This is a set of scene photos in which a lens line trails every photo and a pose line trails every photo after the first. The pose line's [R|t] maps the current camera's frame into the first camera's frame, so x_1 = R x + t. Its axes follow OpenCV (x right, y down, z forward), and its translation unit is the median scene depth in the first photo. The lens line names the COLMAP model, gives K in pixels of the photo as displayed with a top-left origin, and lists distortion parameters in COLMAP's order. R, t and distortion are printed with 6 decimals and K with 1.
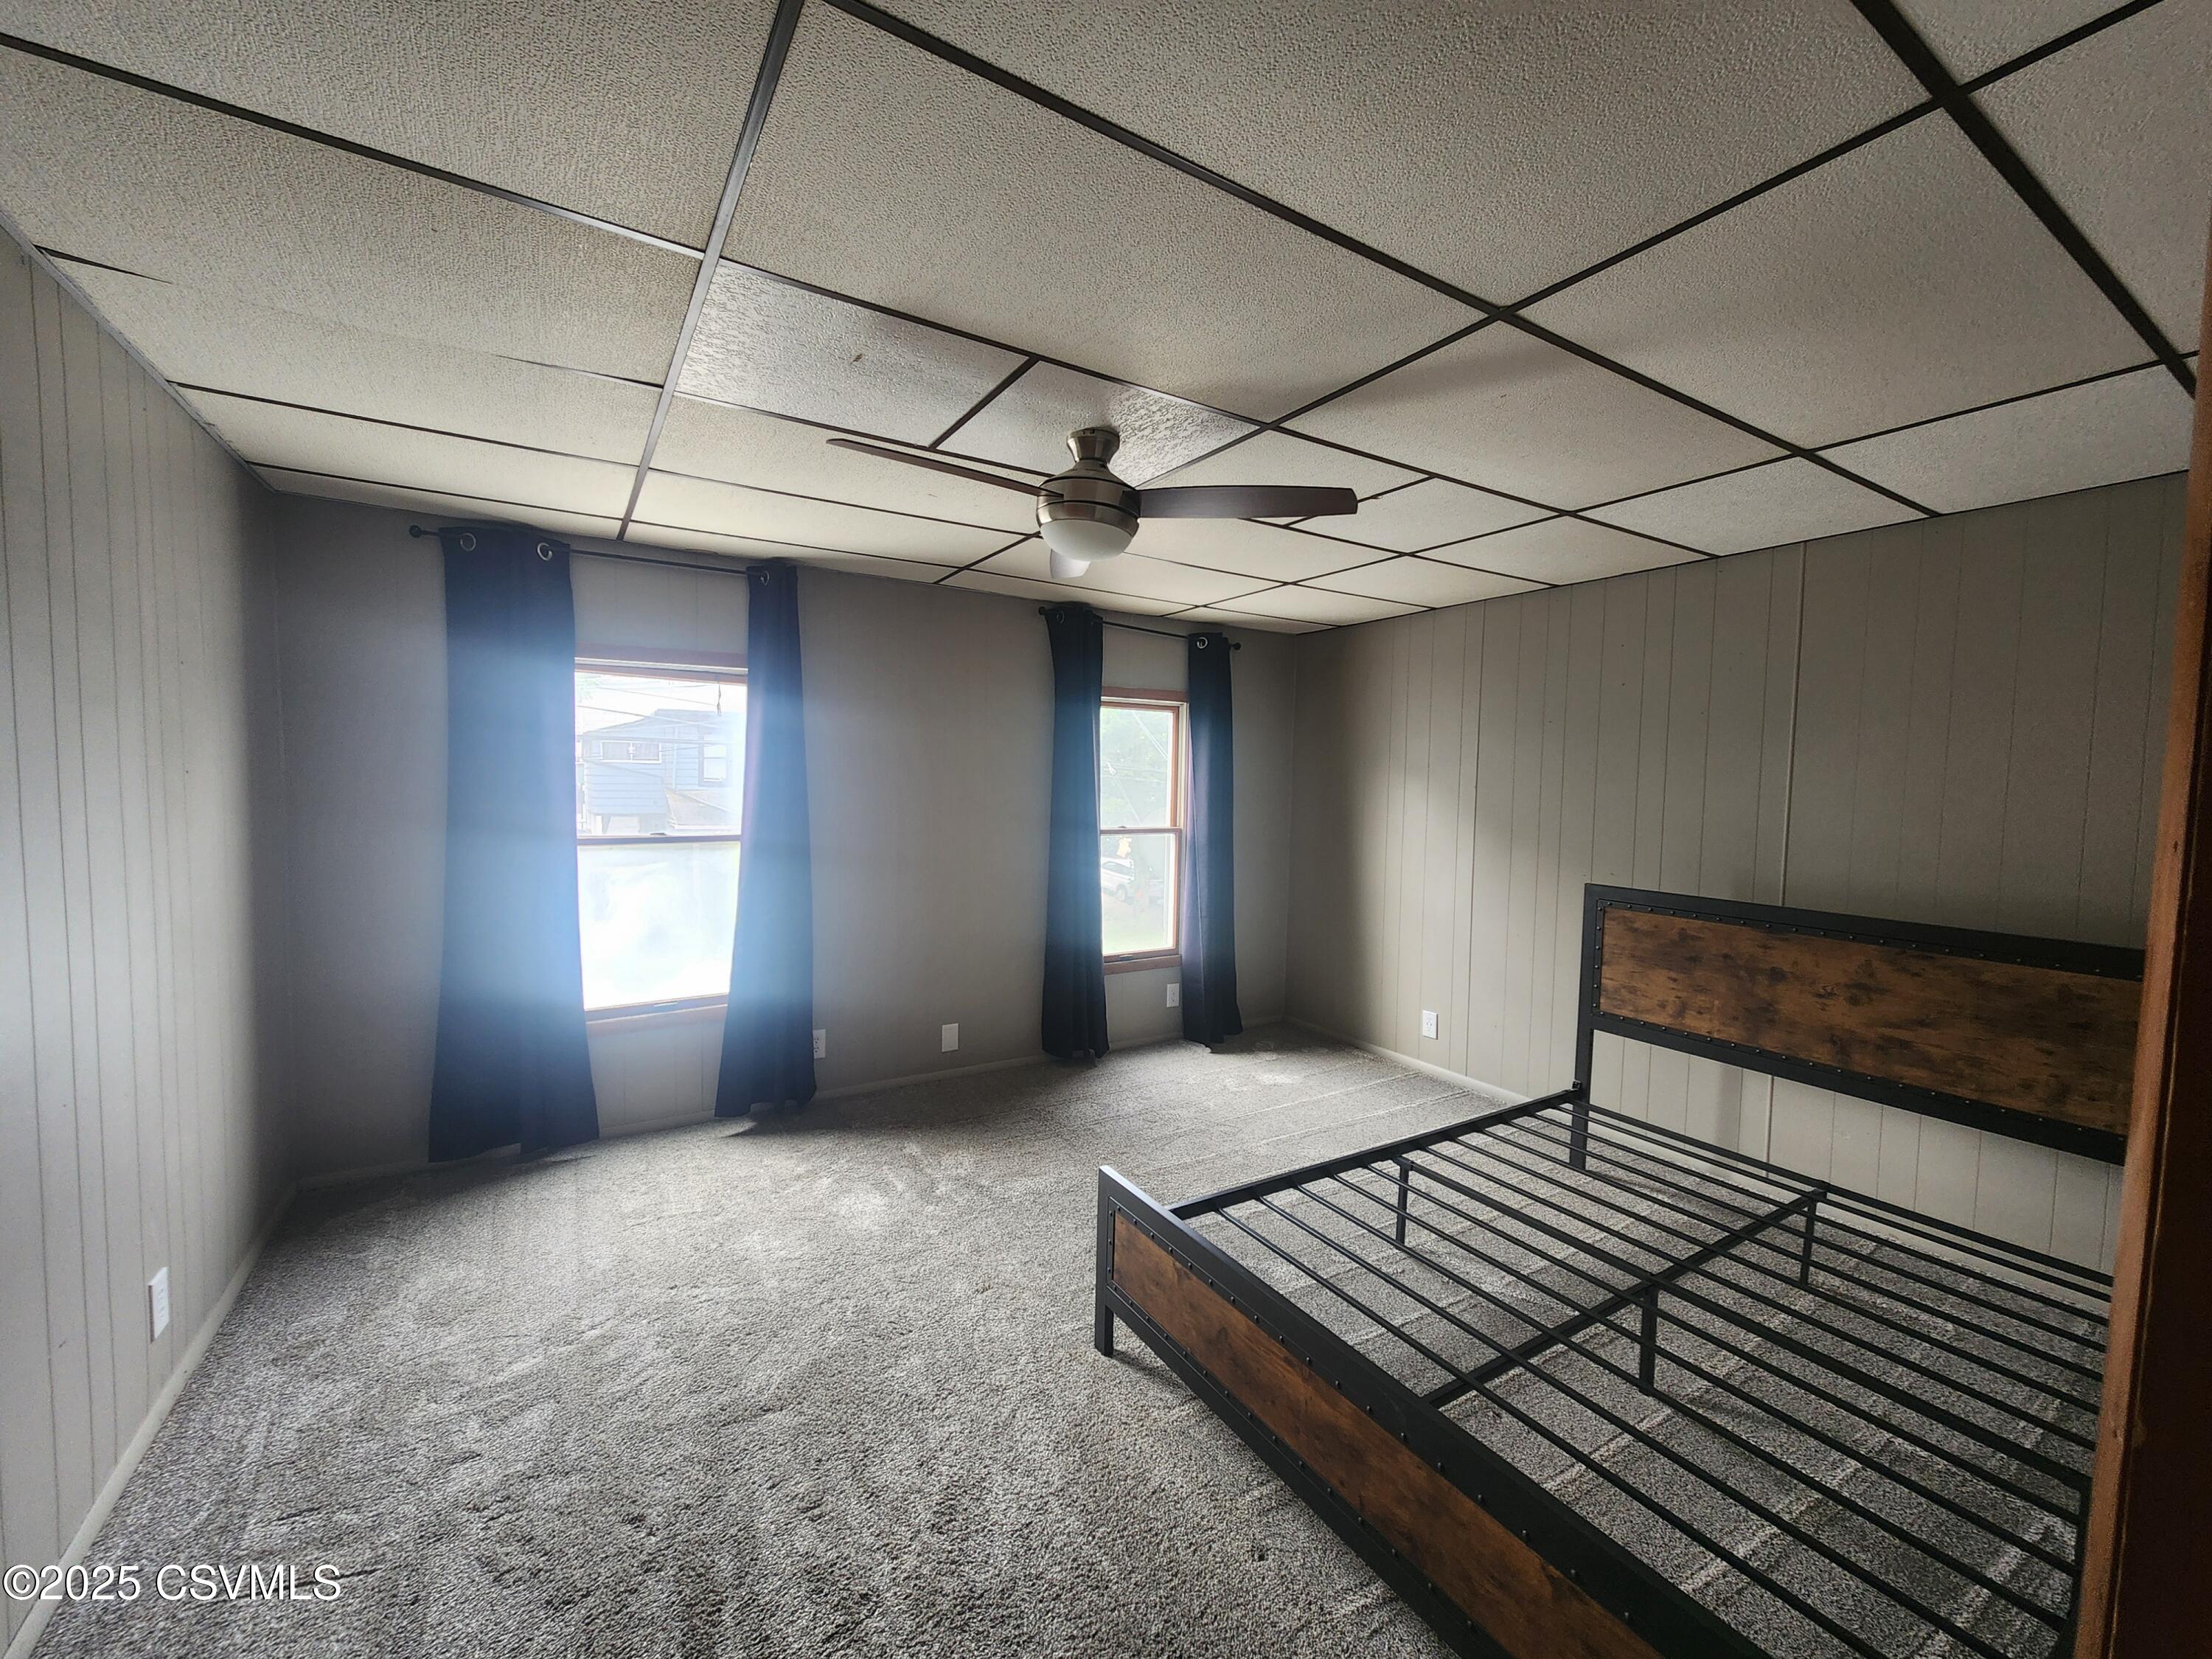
lens RADIAL K [[899.0, 0, 1101.7], [0, 899.0, 840.0], [0, 0, 1]] dist [0.003511, -0.001981]
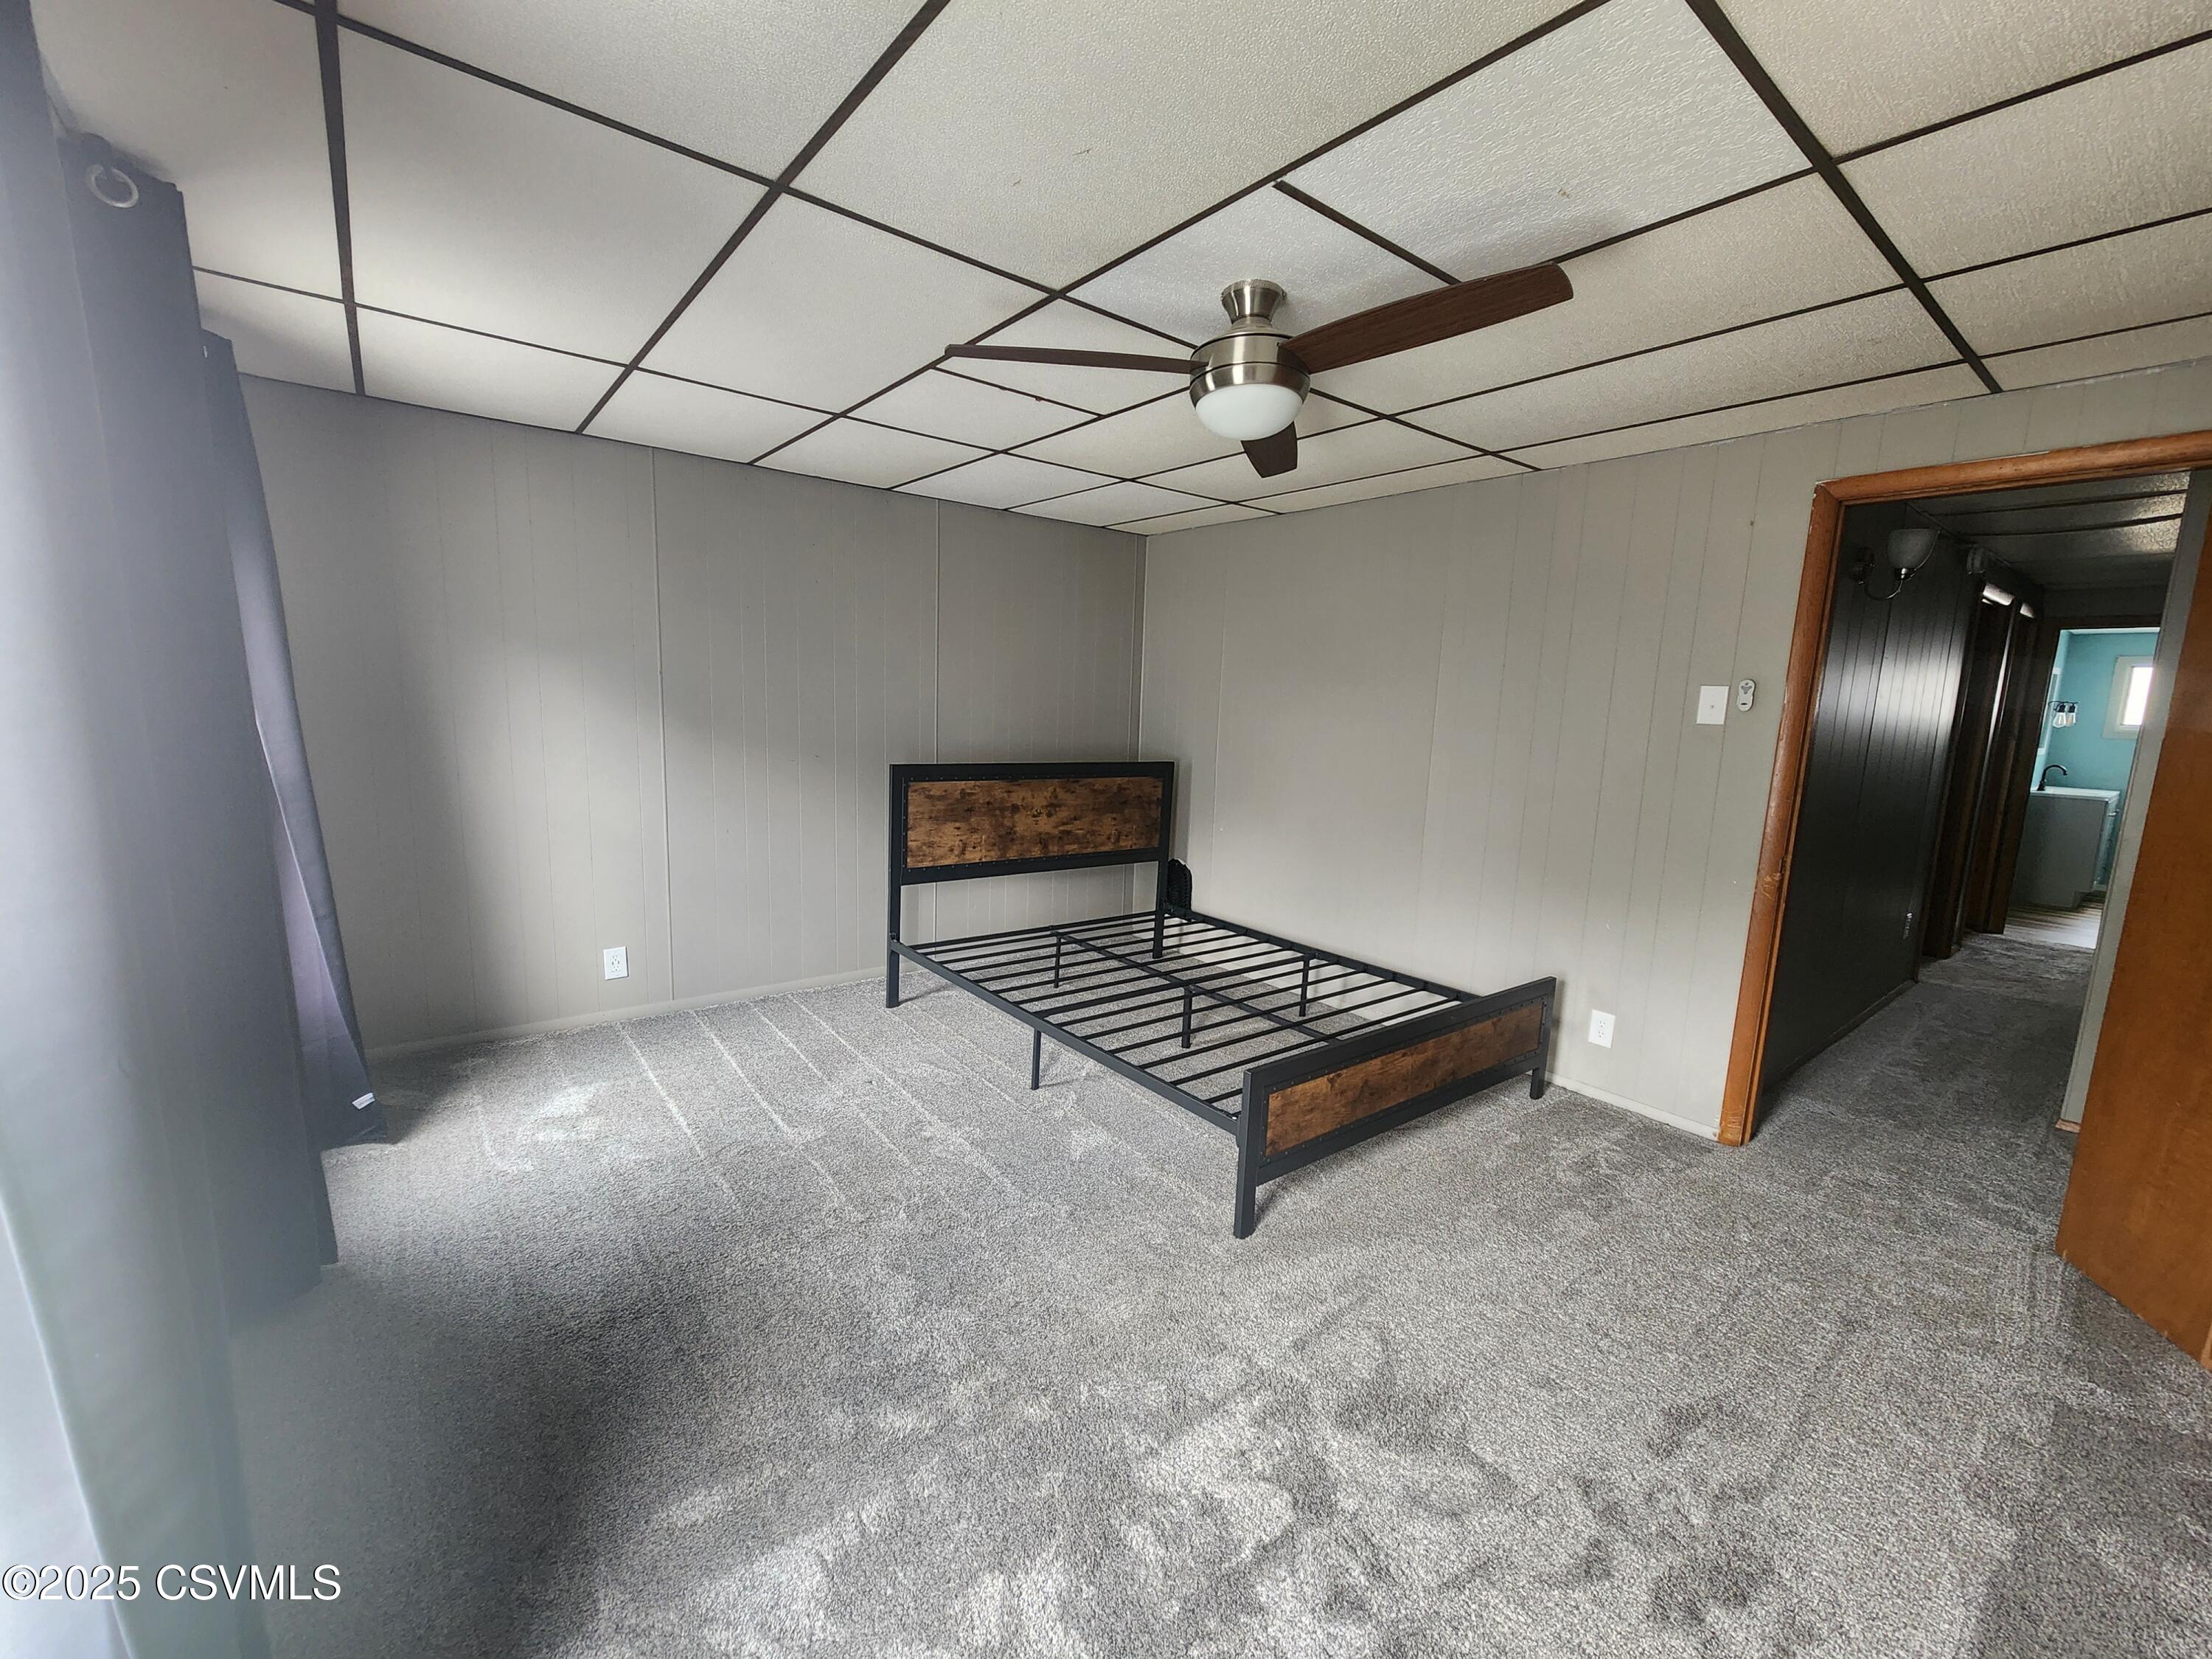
lens RADIAL K [[899.0, 0, 1086.4], [0, 899.0, 833.6], [0, 0, 1]] dist [0.003511, -0.001981]
pose [[-0.111833, -0.168623, 0.979316, -0.721946], [0.030389, 0.984457, 0.172979, -0.064537], [-0.993262, 0.049105, -0.104971, 0.990604]]
